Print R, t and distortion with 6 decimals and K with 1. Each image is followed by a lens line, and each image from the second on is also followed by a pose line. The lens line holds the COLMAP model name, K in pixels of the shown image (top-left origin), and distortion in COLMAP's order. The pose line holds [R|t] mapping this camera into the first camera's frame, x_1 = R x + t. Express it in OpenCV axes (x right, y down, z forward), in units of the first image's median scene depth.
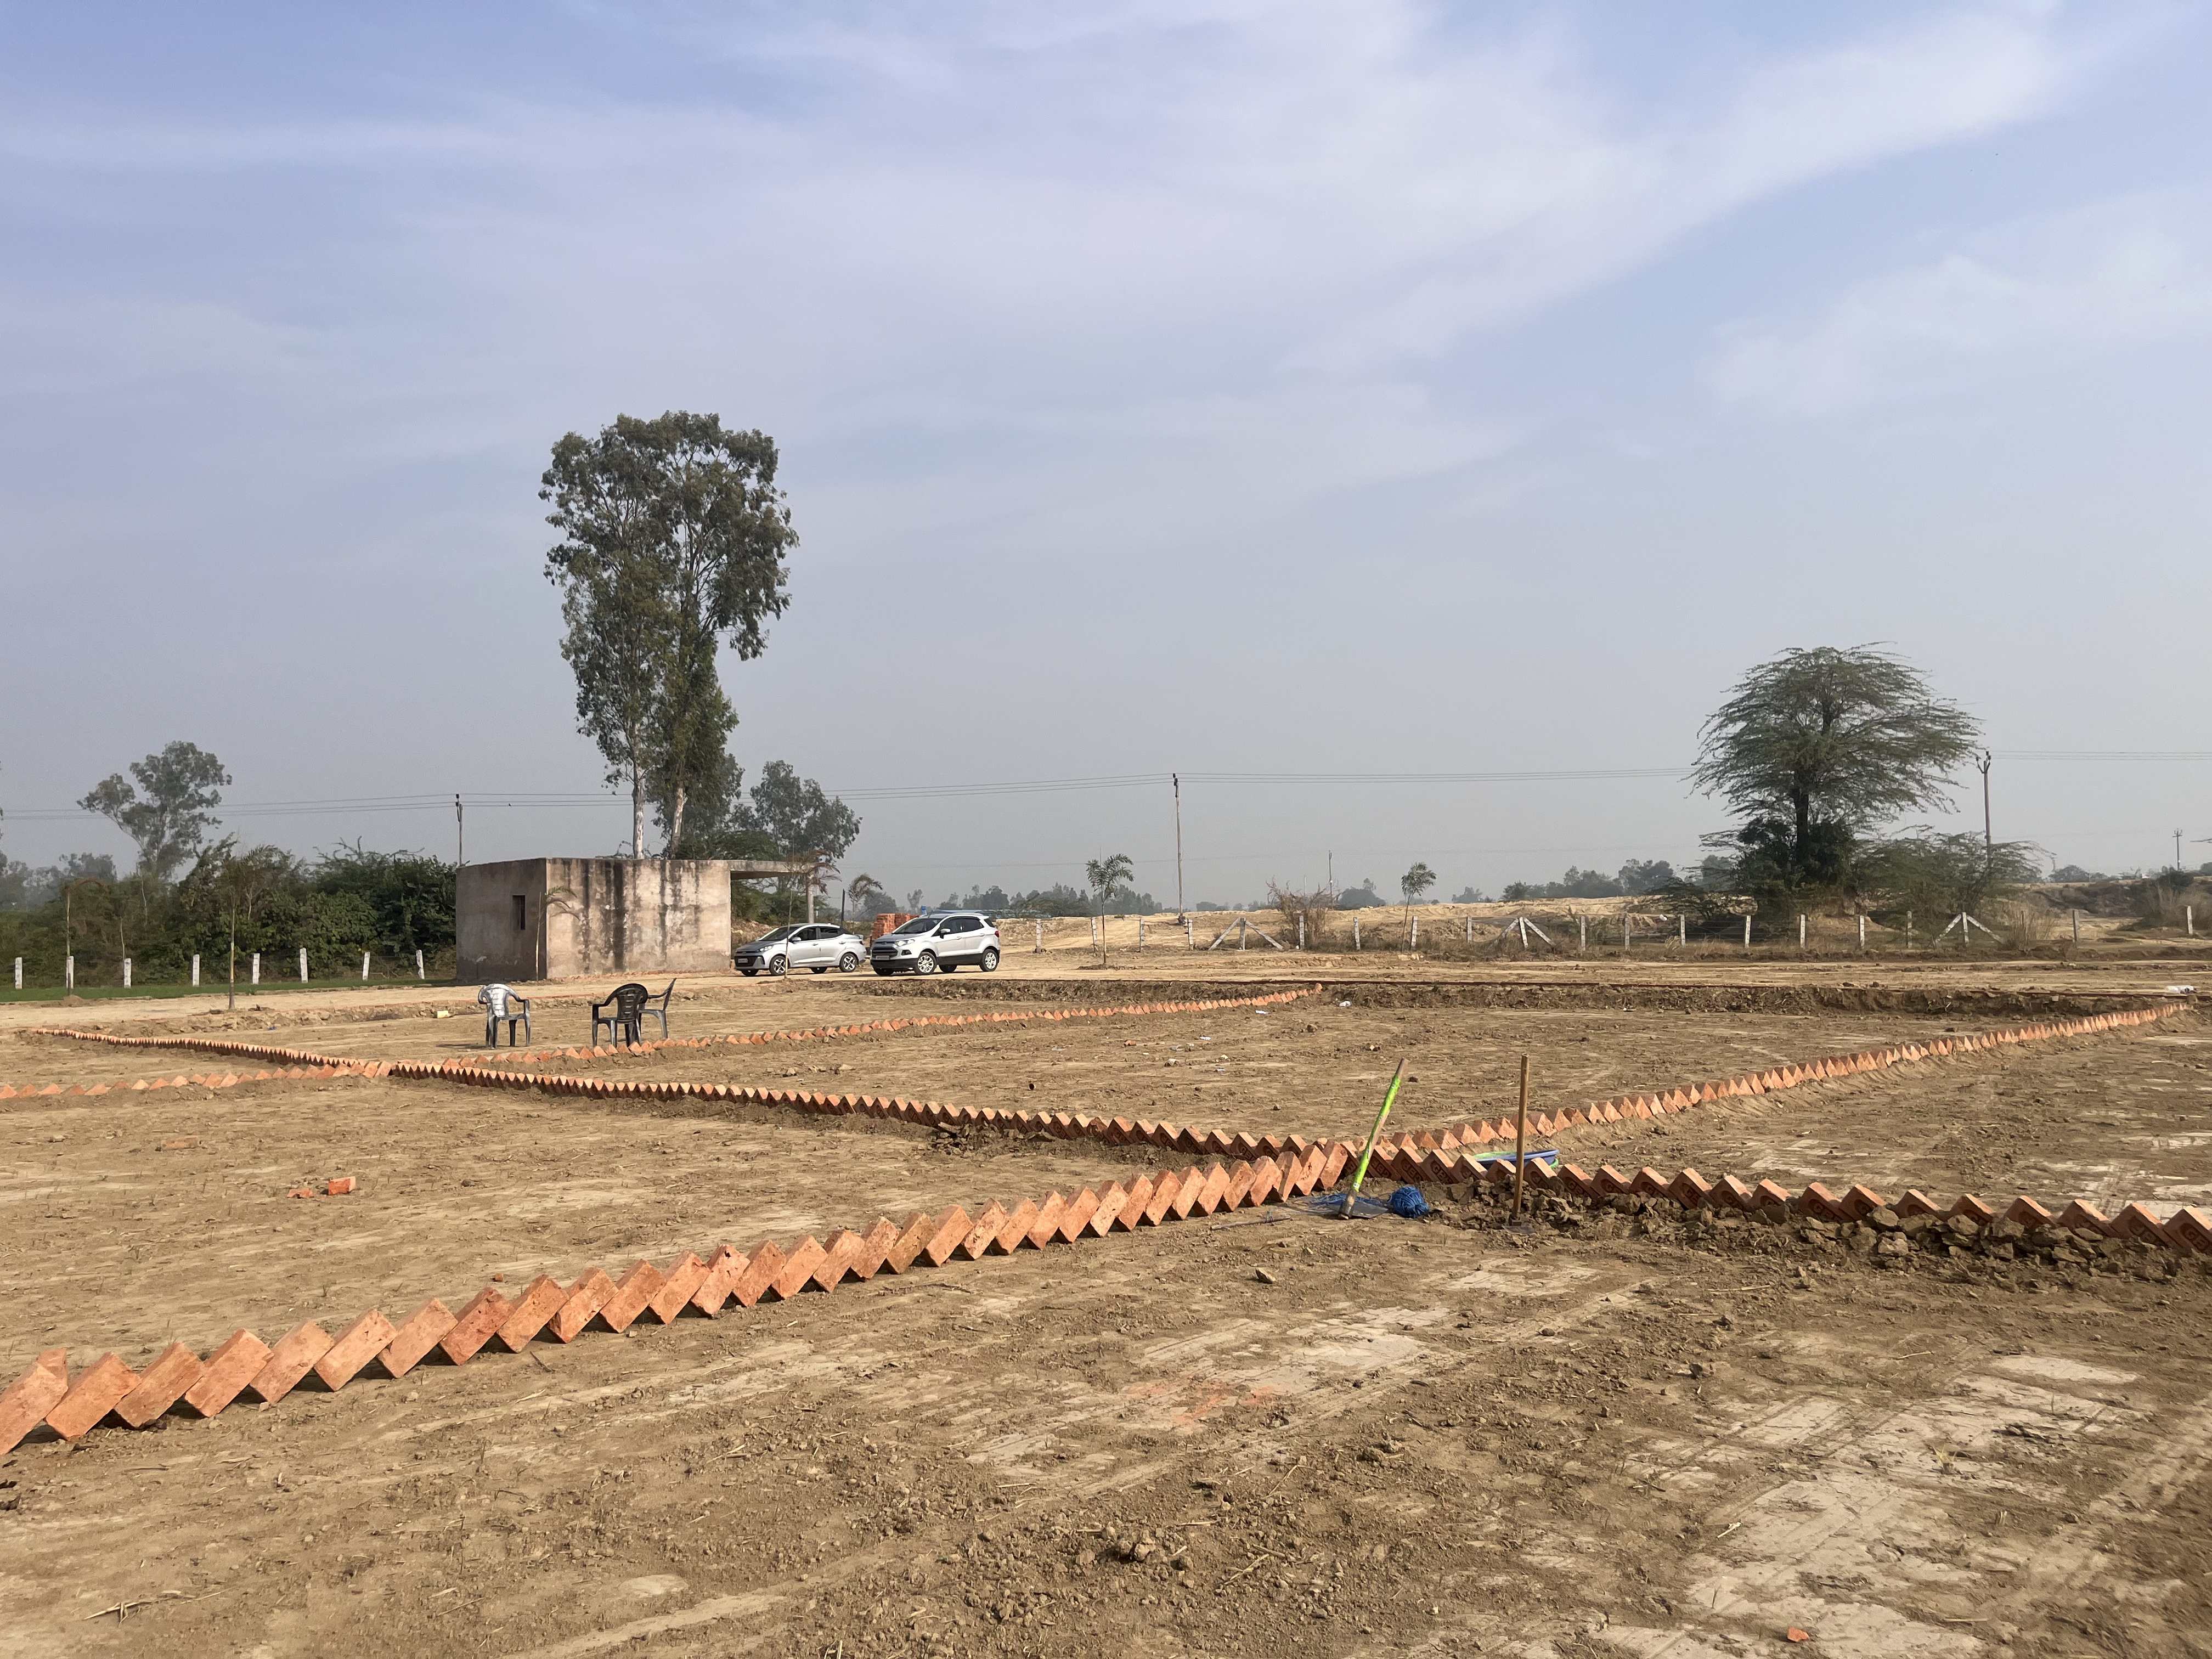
lens RADIAL K [[1679.0, 0, 1106.0], [0, 1679.0, 829.5], [0, 0, 1]] dist [0.037830, 0.006295]
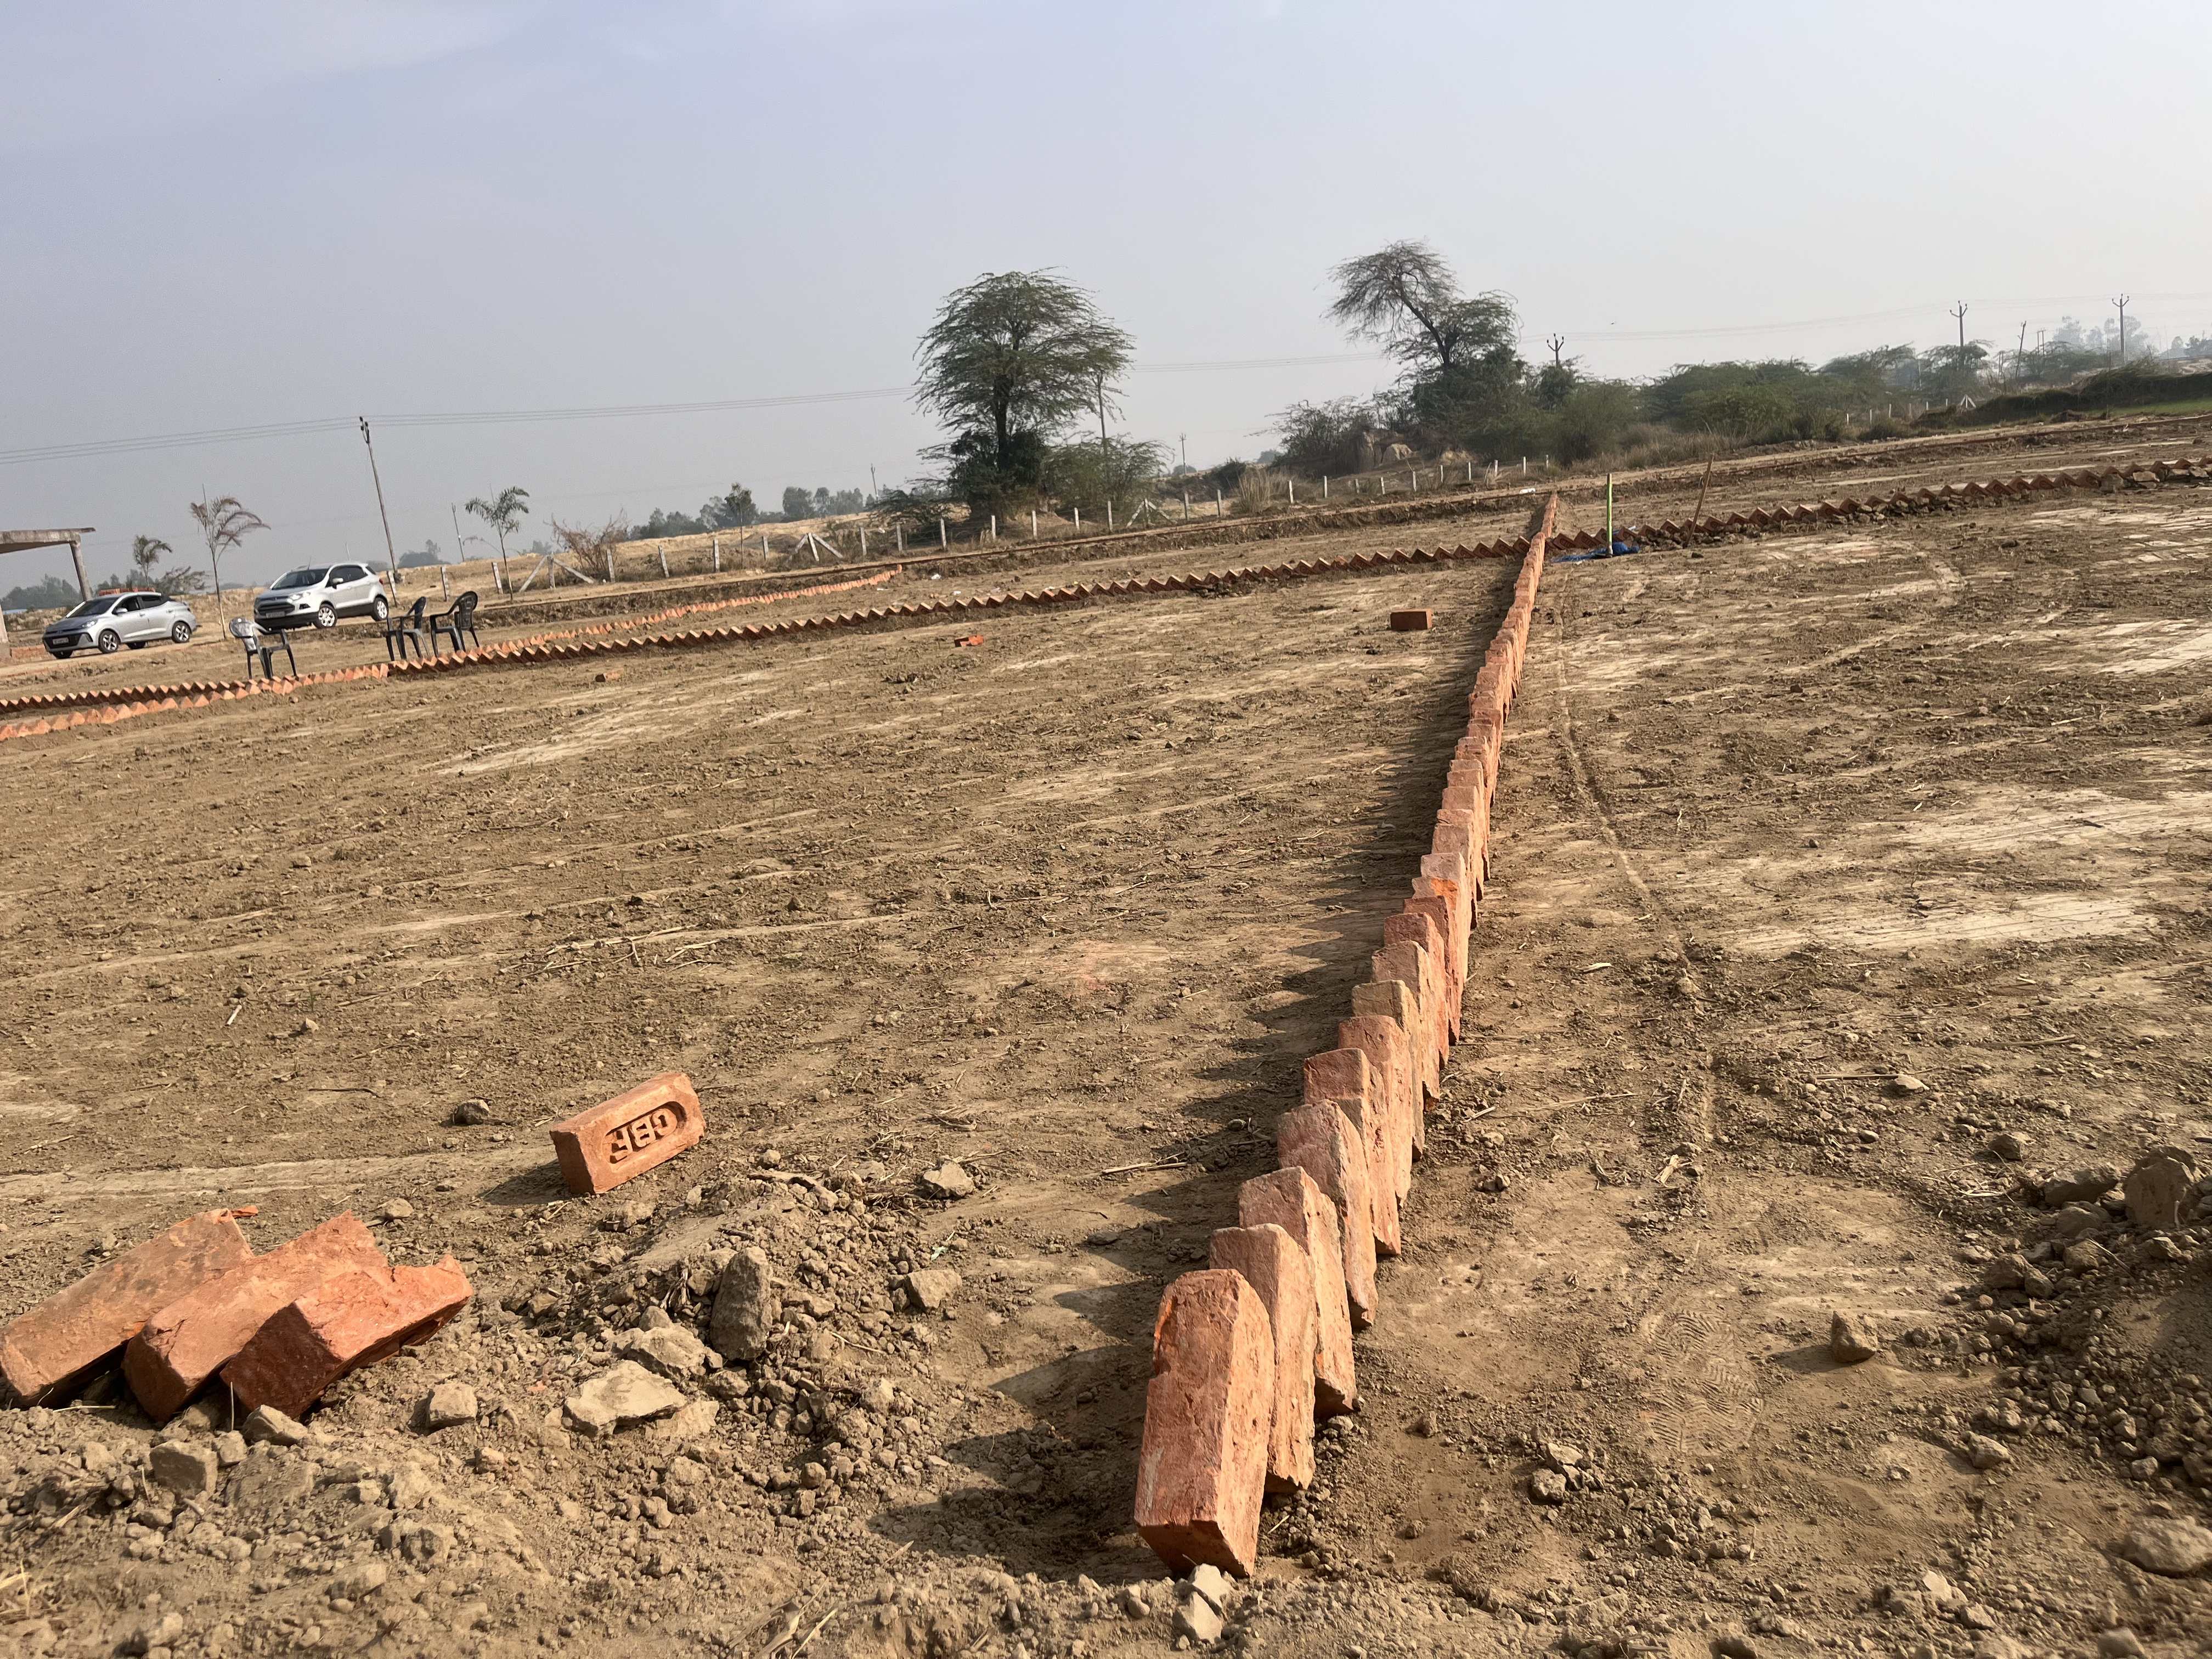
lens RADIAL K [[1679.0, 0, 1106.0], [0, 1679.0, 829.5], [0, 0, 1]] dist [0.037830, 0.006295]
pose [[0.850598, -0.171493, 0.497065, -0.141469], [0.065453, 0.972500, 0.223519, 0.006955], [-0.521727, -0.157590, 0.838431, -0.036310]]
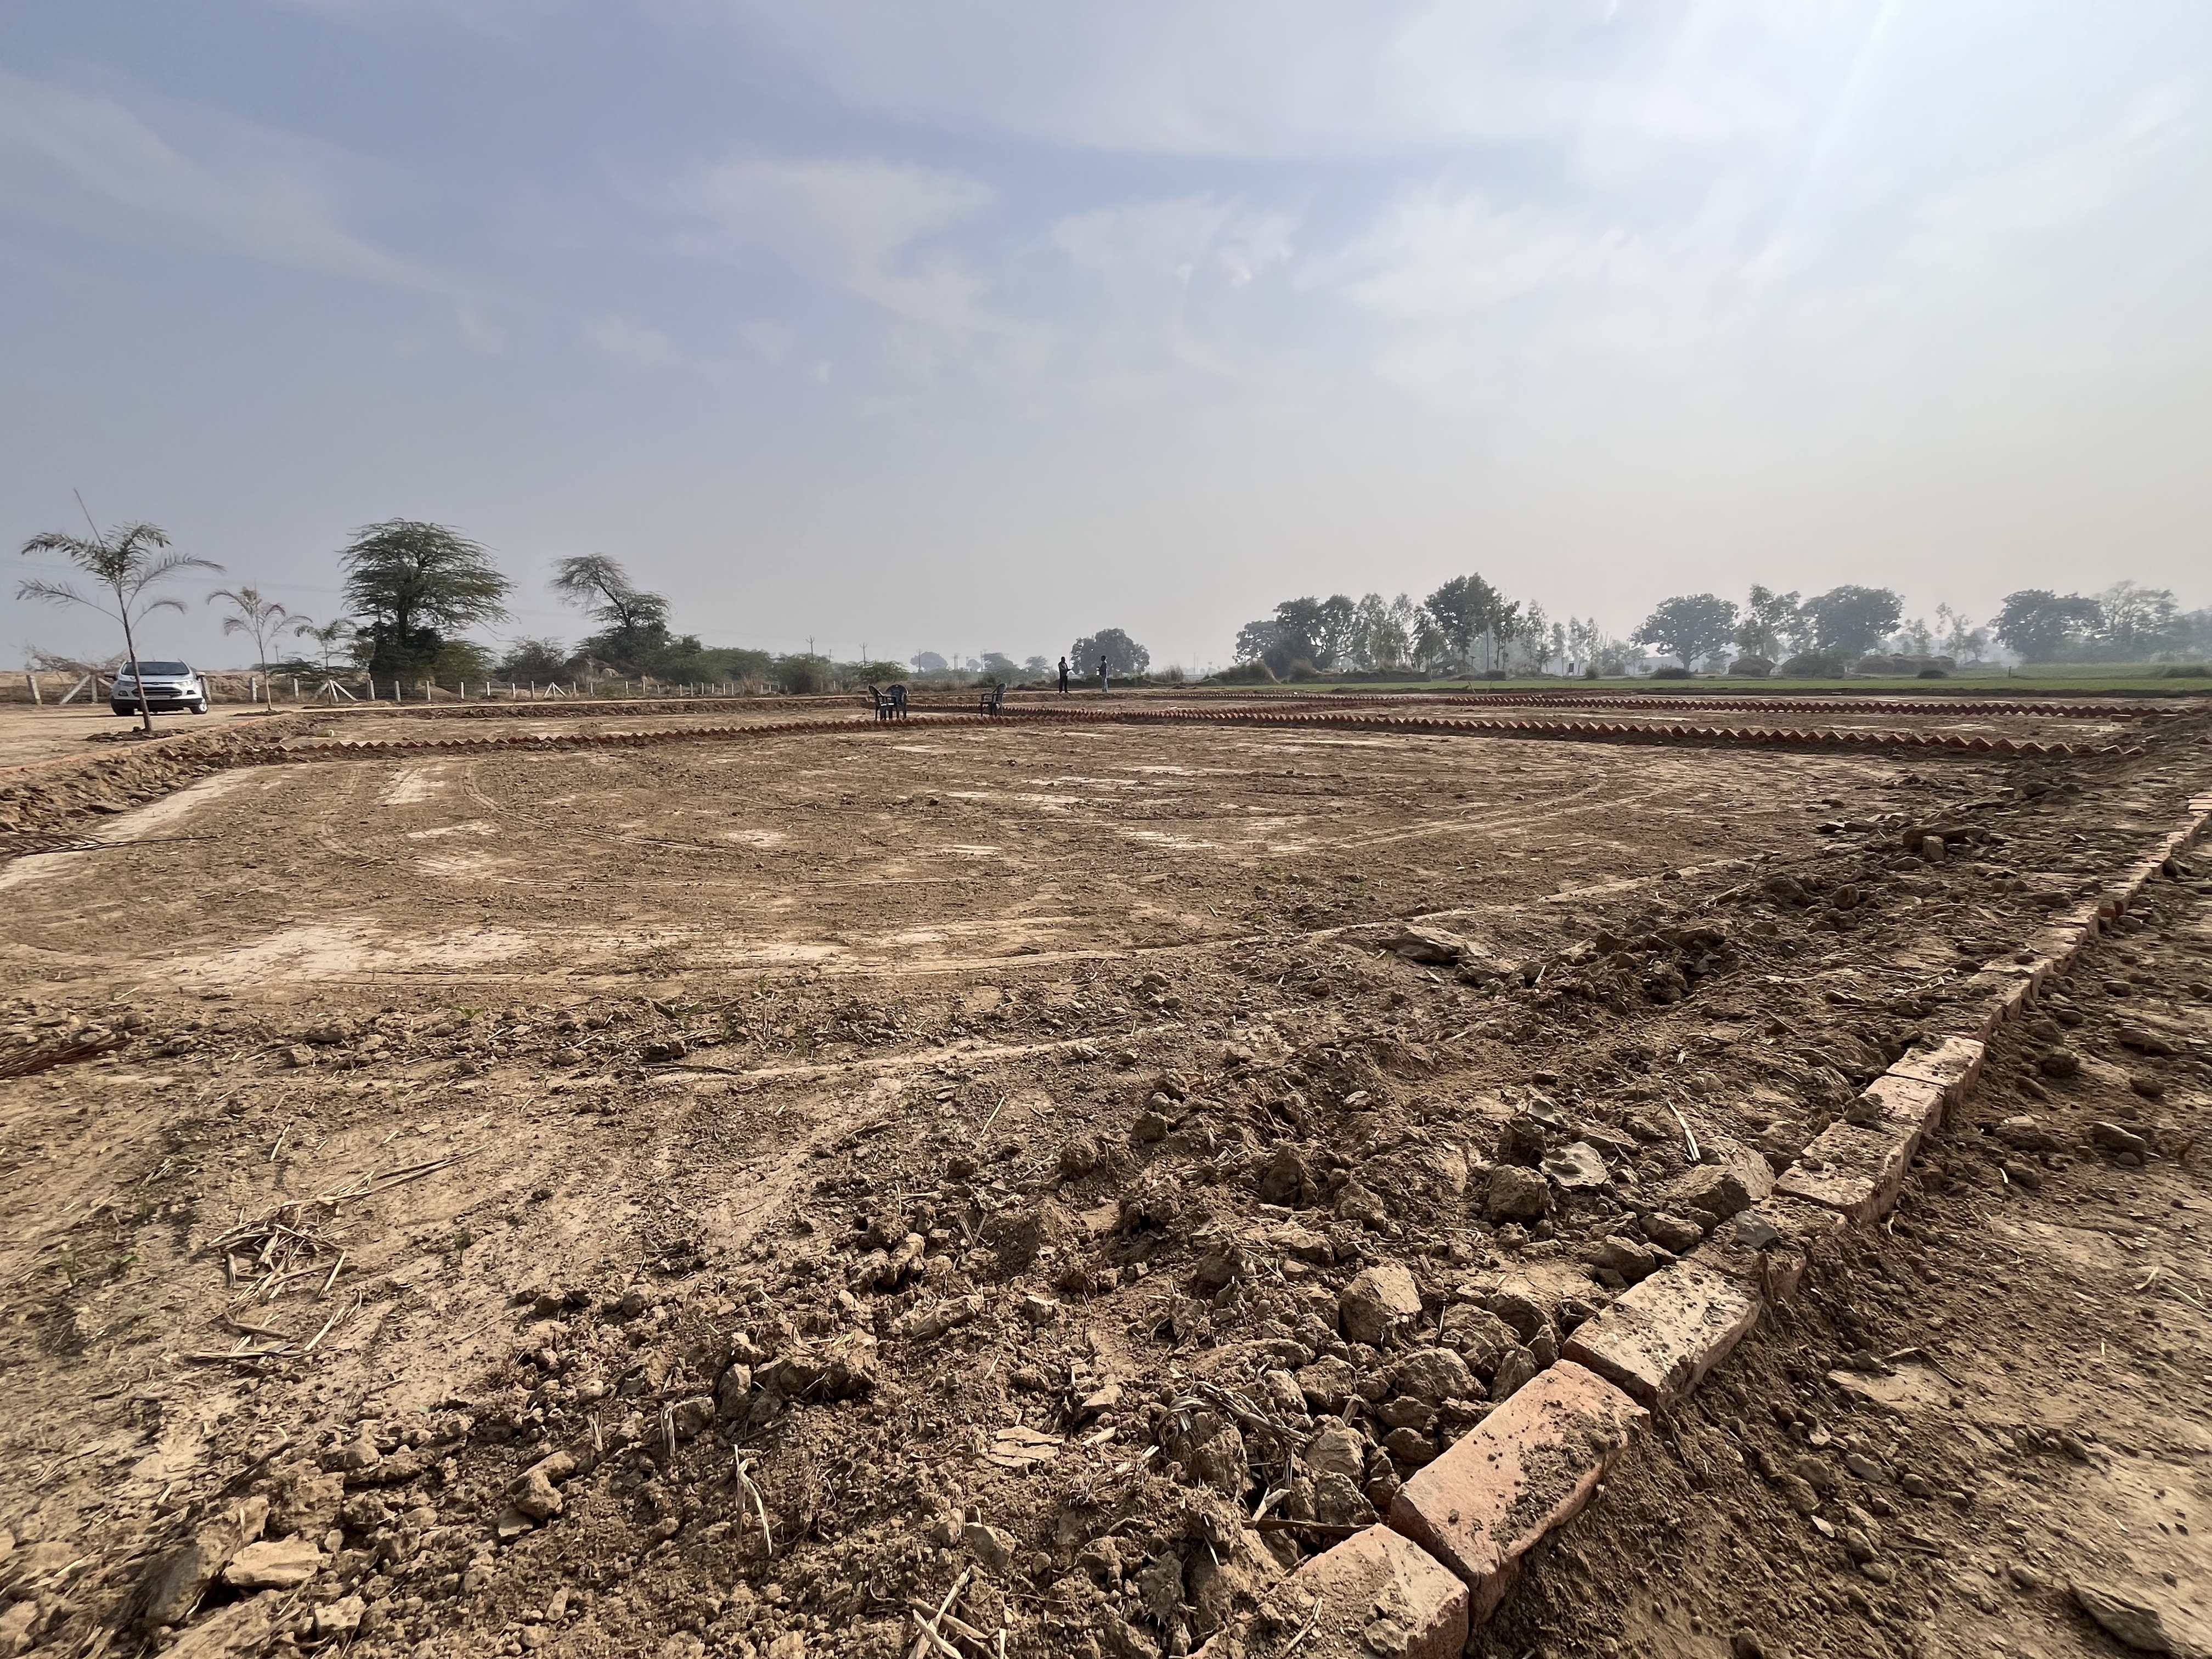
lens RADIAL K [[893.2, 0, 1100.0], [0, 893.2, 828.9], [0, 0, 1]] dist [-0.002401, -0.000042]
pose [[0.131384, -0.139820, 0.981422, -0.374672], [-0.049056, 0.987874, 0.147307, 0.028854], [-0.990117, -0.067499, 0.122932, 0.214246]]
